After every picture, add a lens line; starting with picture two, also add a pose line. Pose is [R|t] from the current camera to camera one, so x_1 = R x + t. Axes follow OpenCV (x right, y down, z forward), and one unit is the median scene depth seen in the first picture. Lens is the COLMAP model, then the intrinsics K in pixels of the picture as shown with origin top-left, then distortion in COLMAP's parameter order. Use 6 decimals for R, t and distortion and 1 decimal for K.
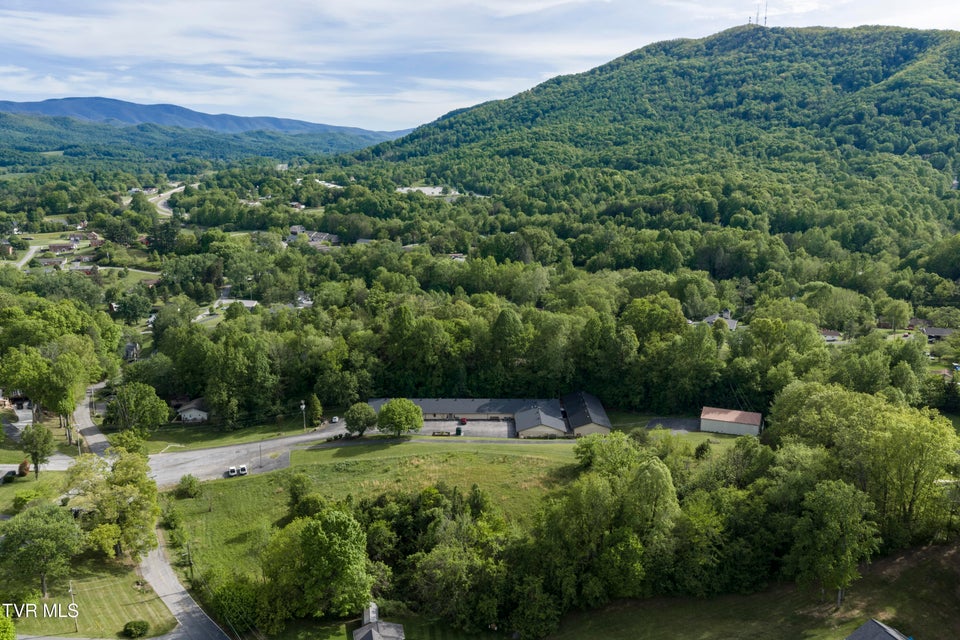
lens RADIAL K [[792.9, 0, 483.0], [0, 792.9, 322.2], [0, 0, 1]] dist [0.018712, -0.028438]
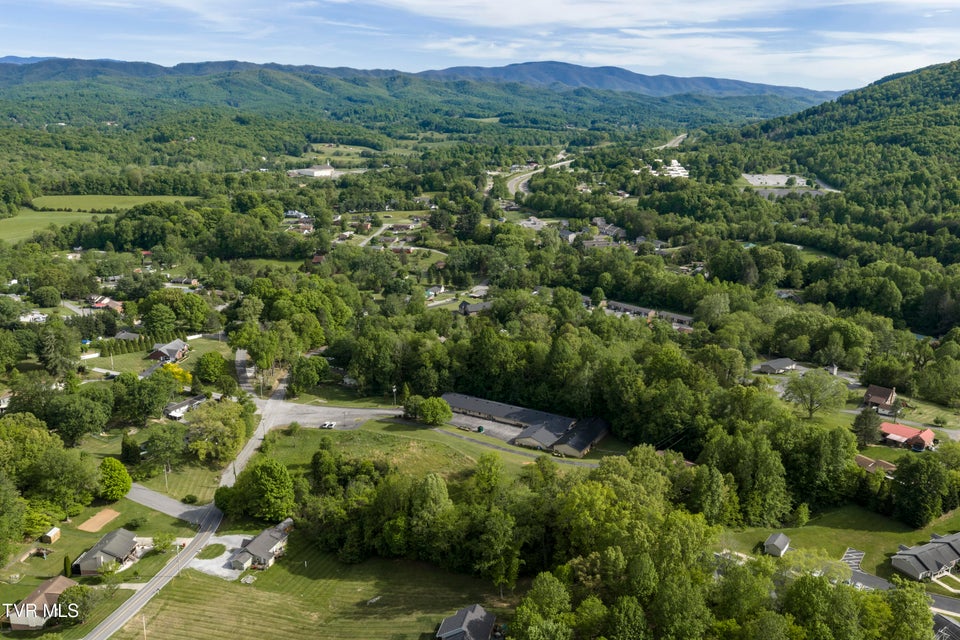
lens RADIAL K [[792.9, 0, 480.4], [0, 792.9, 317.4], [0, 0, 1]] dist [0.018712, -0.028438]
pose [[0.865684, 0.132971, -0.482607, 0.079736], [-0.112711, 0.991095, 0.070895, -0.019489], [0.487737, -0.006977, 0.872963, -0.022810]]
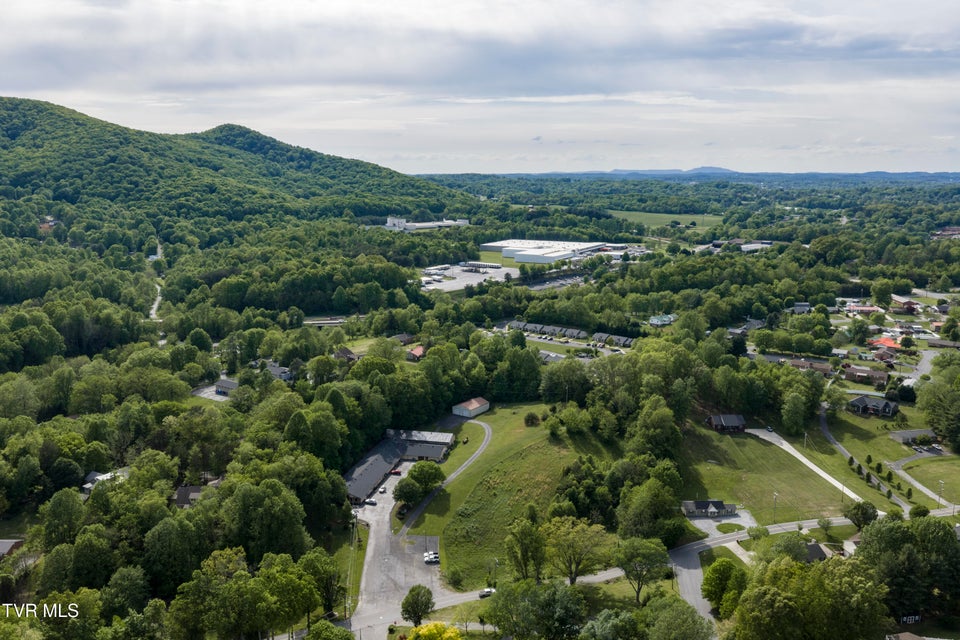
lens RADIAL K [[792.9, 0, 483.9], [0, 792.9, 318.7], [0, 0, 1]] dist [0.018712, -0.028438]
pose [[0.220246, -0.179644, 0.958759, -0.167591], [0.205599, 0.969363, 0.134401, -0.037062], [-0.953531, 0.167519, 0.250433, 0.069649]]
